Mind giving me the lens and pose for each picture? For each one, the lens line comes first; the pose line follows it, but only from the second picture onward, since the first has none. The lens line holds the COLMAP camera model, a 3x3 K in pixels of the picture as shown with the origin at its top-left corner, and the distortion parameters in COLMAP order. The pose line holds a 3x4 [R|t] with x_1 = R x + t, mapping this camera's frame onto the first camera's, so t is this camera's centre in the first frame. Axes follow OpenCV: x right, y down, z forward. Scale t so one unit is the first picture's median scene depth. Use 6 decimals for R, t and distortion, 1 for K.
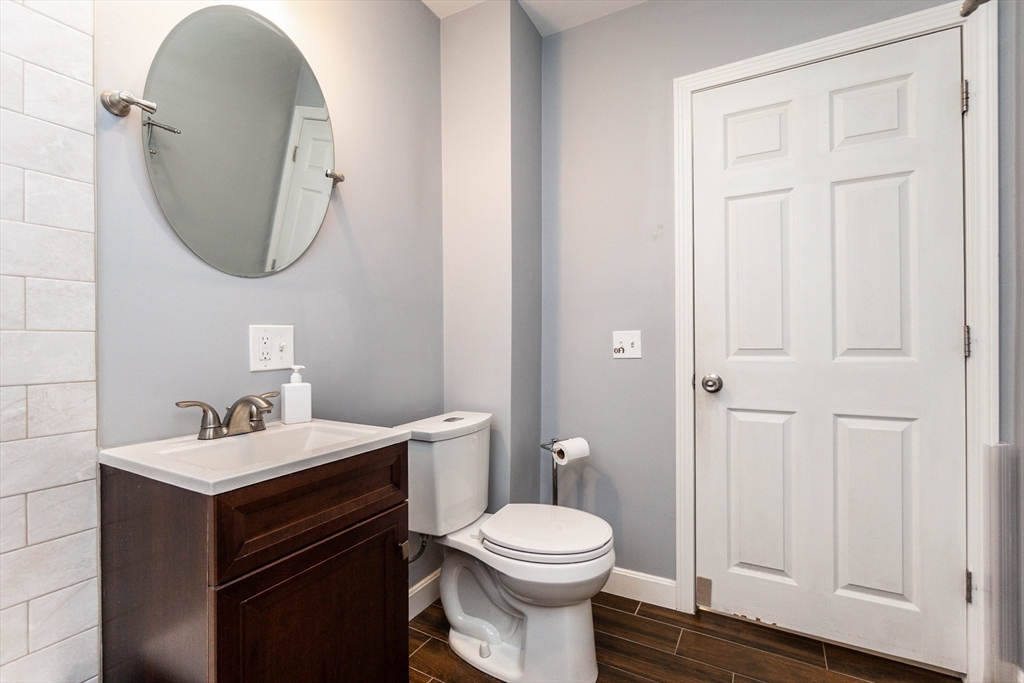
lens RADIAL K [[444.5, 0, 515.1], [0, 444.5, 338.1], [0, 0, 1]] dist [-0.001699, 0.000057]
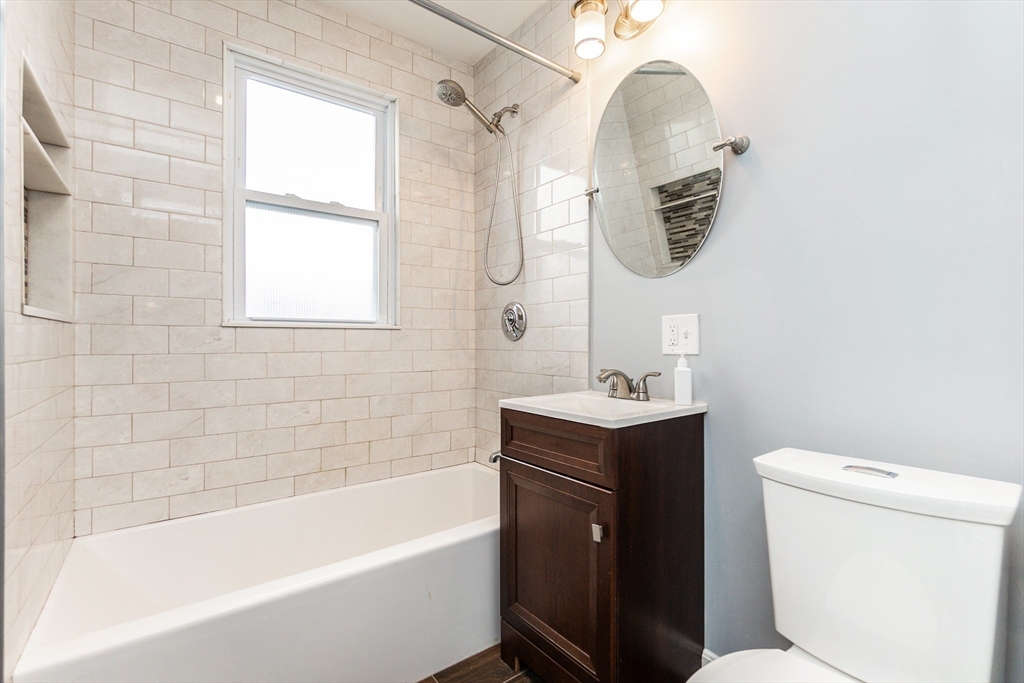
lens RADIAL K [[444.5, 0, 515.1], [0, 444.5, 338.1], [0, 0, 1]] dist [-0.001699, 0.000057]
pose [[-0.382526, -0.003804, -0.923937, 0.659171], [0.008759, 0.999932, -0.007743, 0.035919], [0.923903, -0.011054, -0.382466, 1.067836]]
